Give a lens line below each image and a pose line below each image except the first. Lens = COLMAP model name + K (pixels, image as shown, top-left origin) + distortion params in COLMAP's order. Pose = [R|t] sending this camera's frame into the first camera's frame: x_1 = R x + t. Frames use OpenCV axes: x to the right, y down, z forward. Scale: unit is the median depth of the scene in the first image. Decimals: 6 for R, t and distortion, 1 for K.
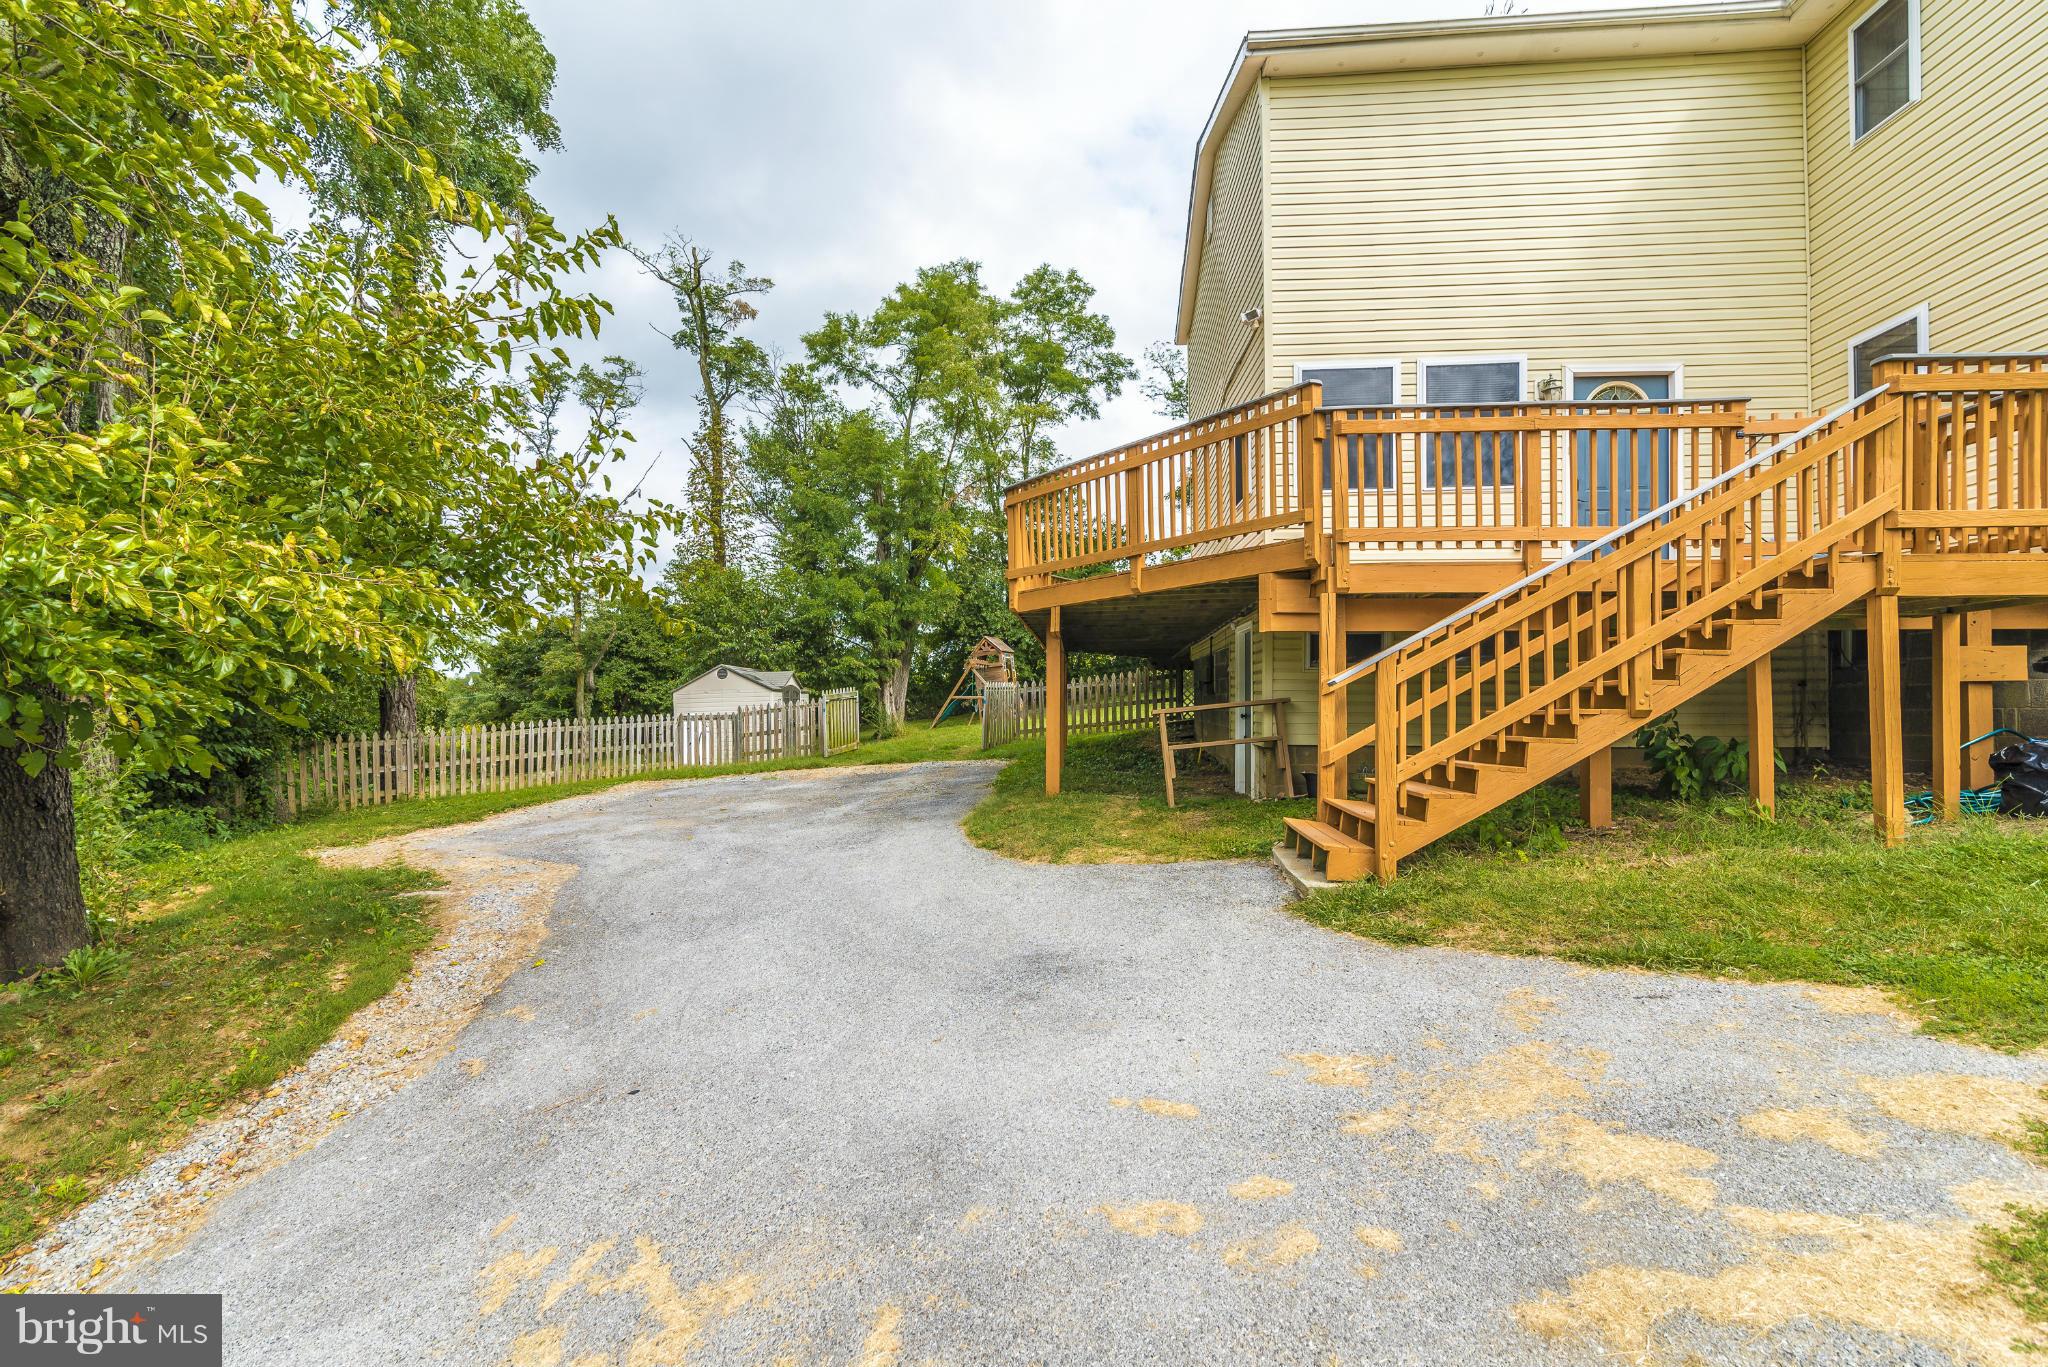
lens RADIAL K [[931.2, 0, 1024.0], [0, 931.2, 683.5], [0, 0, 1]] dist [-0.000647, 0.000050]
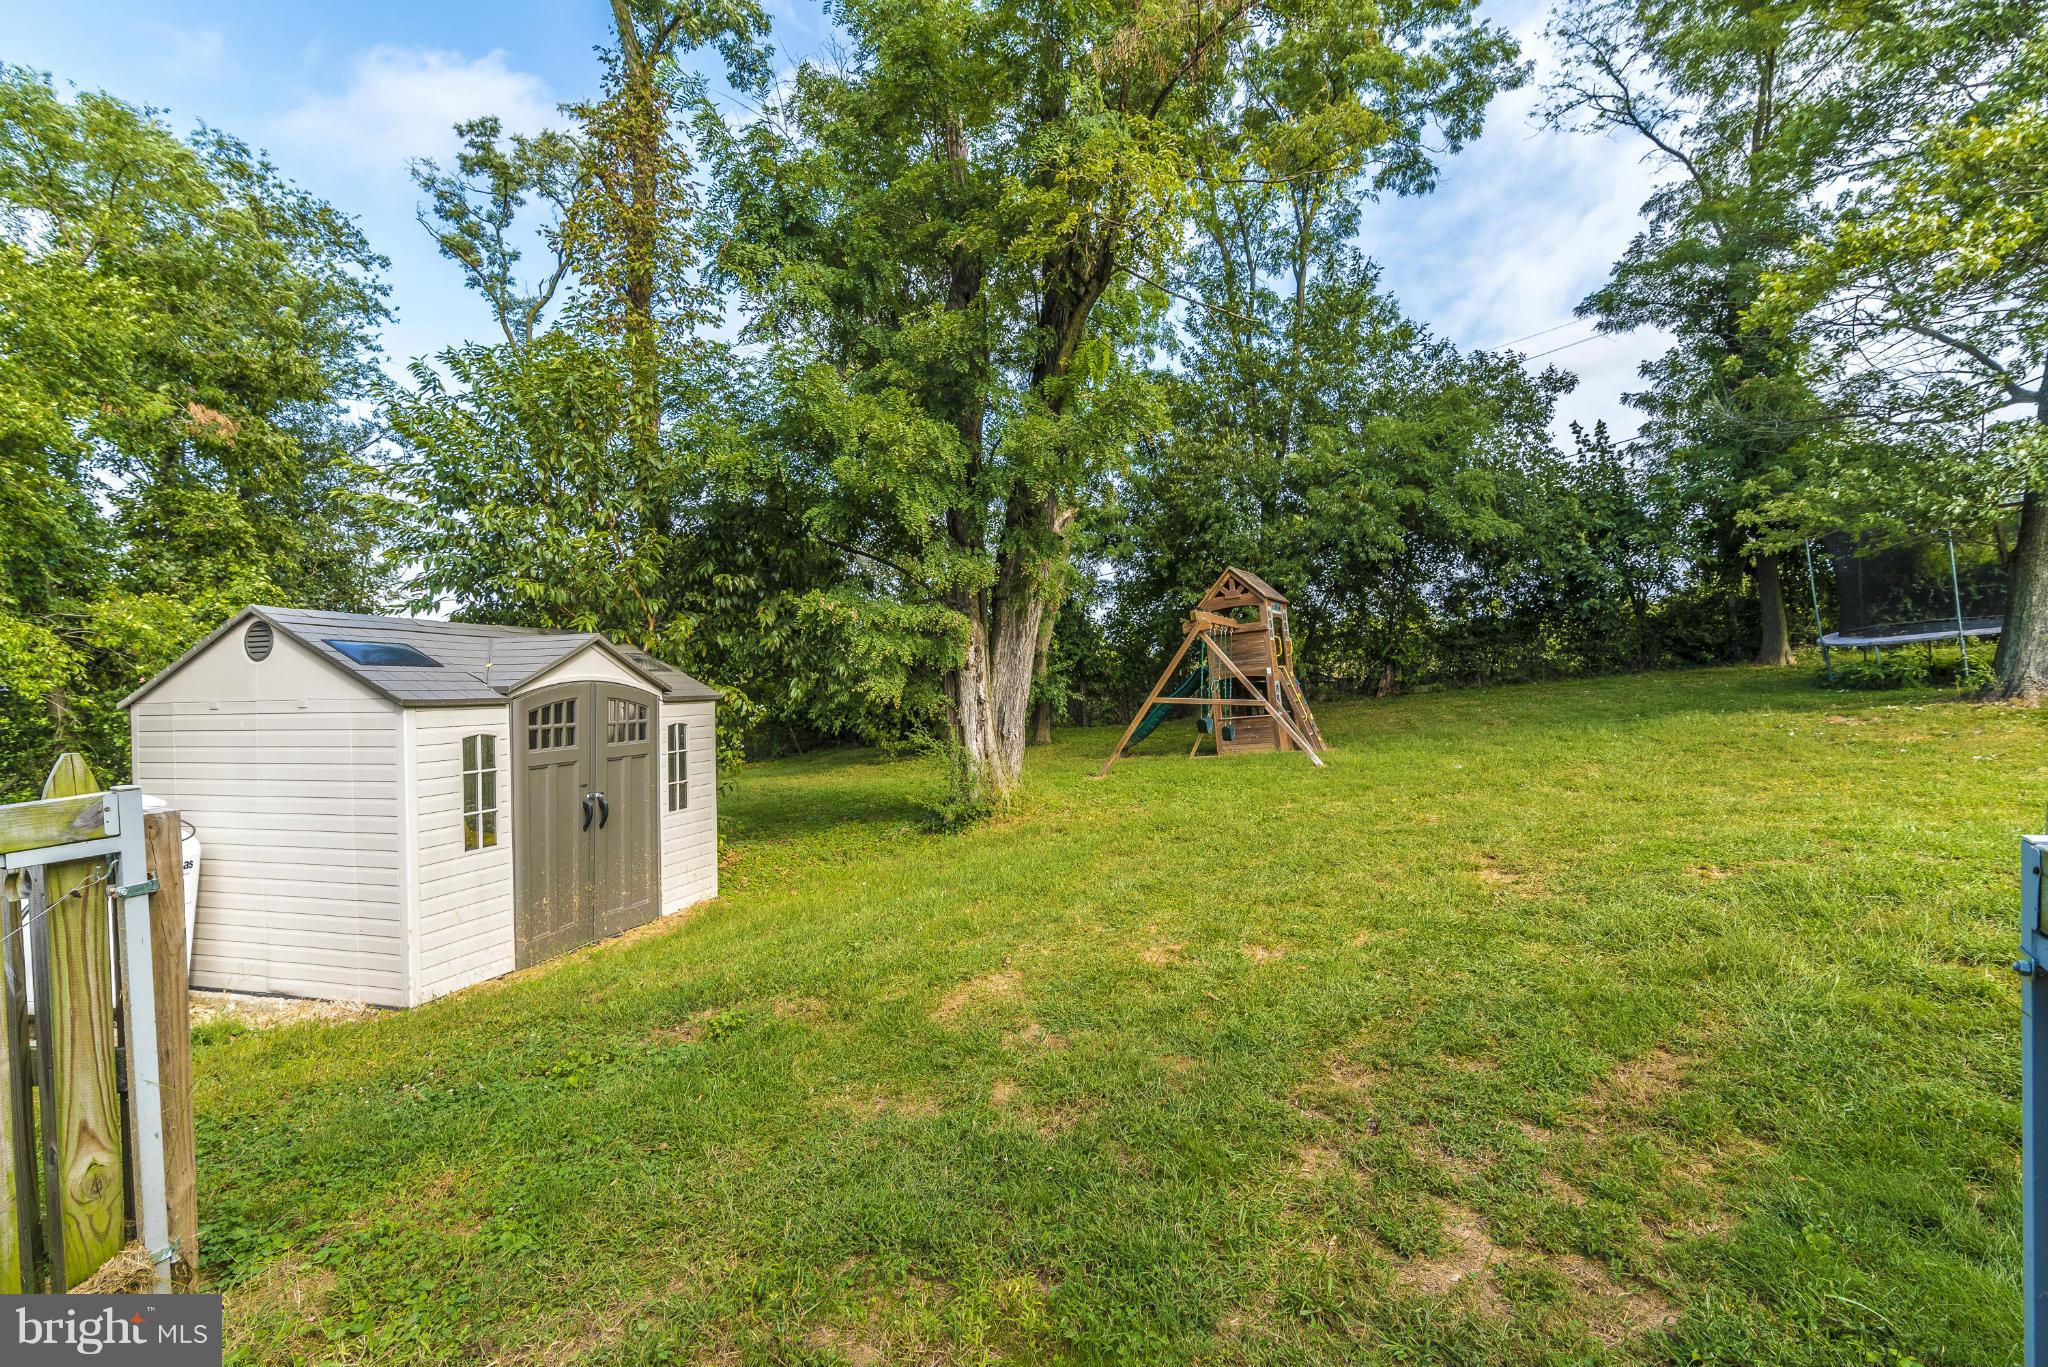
lens RADIAL K [[931.2, 0, 1024.0], [0, 931.2, 683.5], [0, 0, 1]] dist [-0.000647, 0.000050]
pose [[0.967666, 0.003550, -0.252209, -0.022182], [0.004830, 0.999457, 0.032599, -0.006197], [0.252188, -0.032763, 0.967123, 0.491589]]
